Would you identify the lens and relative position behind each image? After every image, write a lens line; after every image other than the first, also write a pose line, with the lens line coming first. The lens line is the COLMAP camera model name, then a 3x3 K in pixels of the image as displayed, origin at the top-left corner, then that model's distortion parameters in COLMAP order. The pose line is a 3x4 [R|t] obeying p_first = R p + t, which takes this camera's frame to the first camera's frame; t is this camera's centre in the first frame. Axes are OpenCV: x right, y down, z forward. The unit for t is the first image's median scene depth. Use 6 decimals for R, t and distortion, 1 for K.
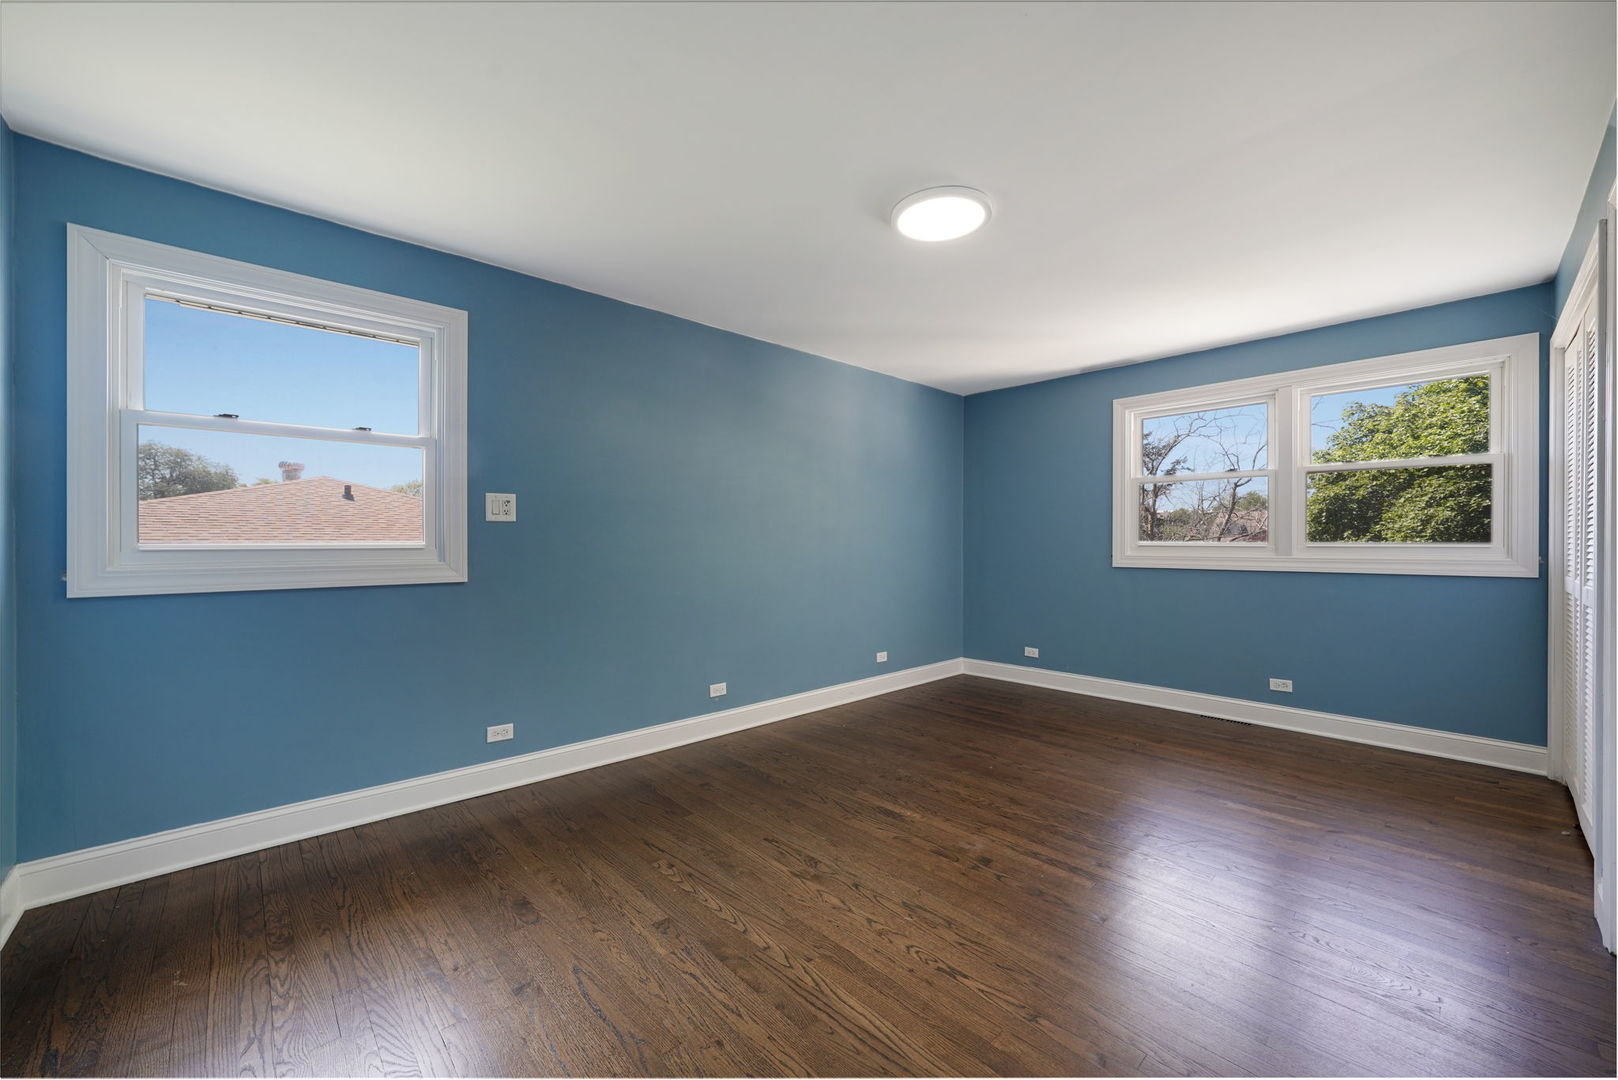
lens RADIAL K [[566.8, 0, 812.5], [0, 566.8, 545.5], [0, 0, 1]] dist [-0.002089, -0.000151]
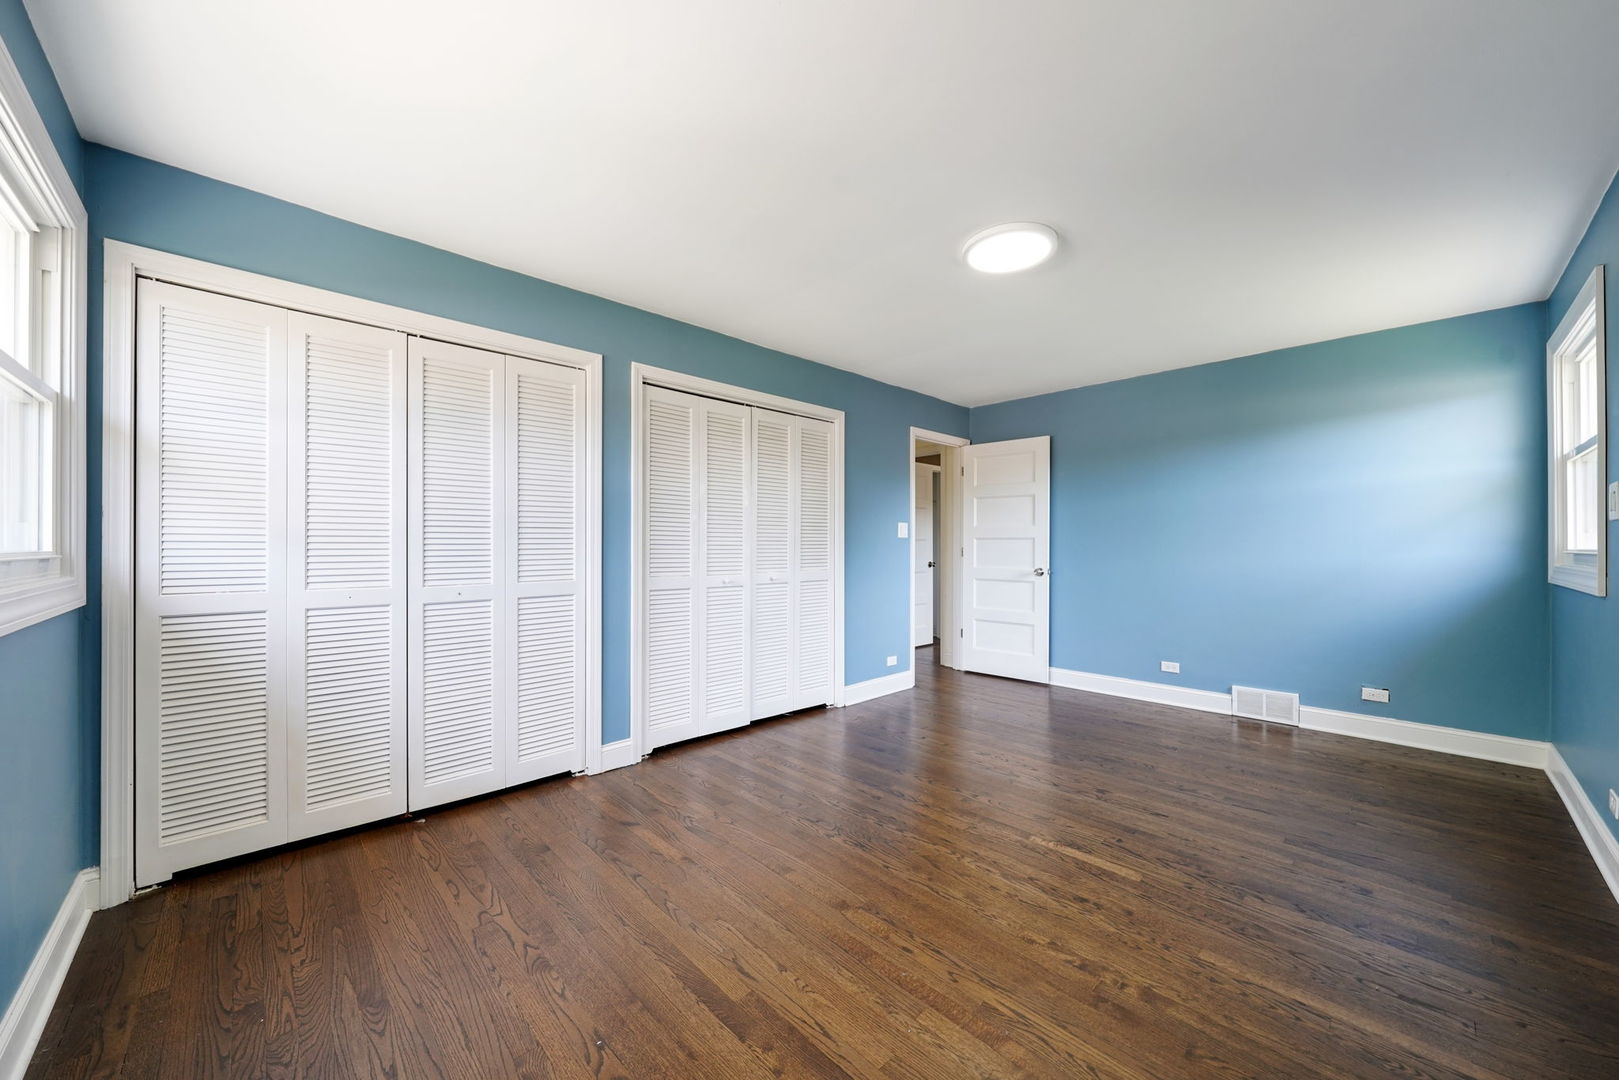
lens RADIAL K [[567.2, 0, 813.0], [0, 567.2, 545.5], [0, 0, 1]] dist [-0.002089, -0.000151]
pose [[-0.999352, 0.000235, -0.035993, 0.576770], [0.000147, 0.999997, 0.002456, -0.006988], [0.035993, 0.002449, -0.999349, 1.868636]]
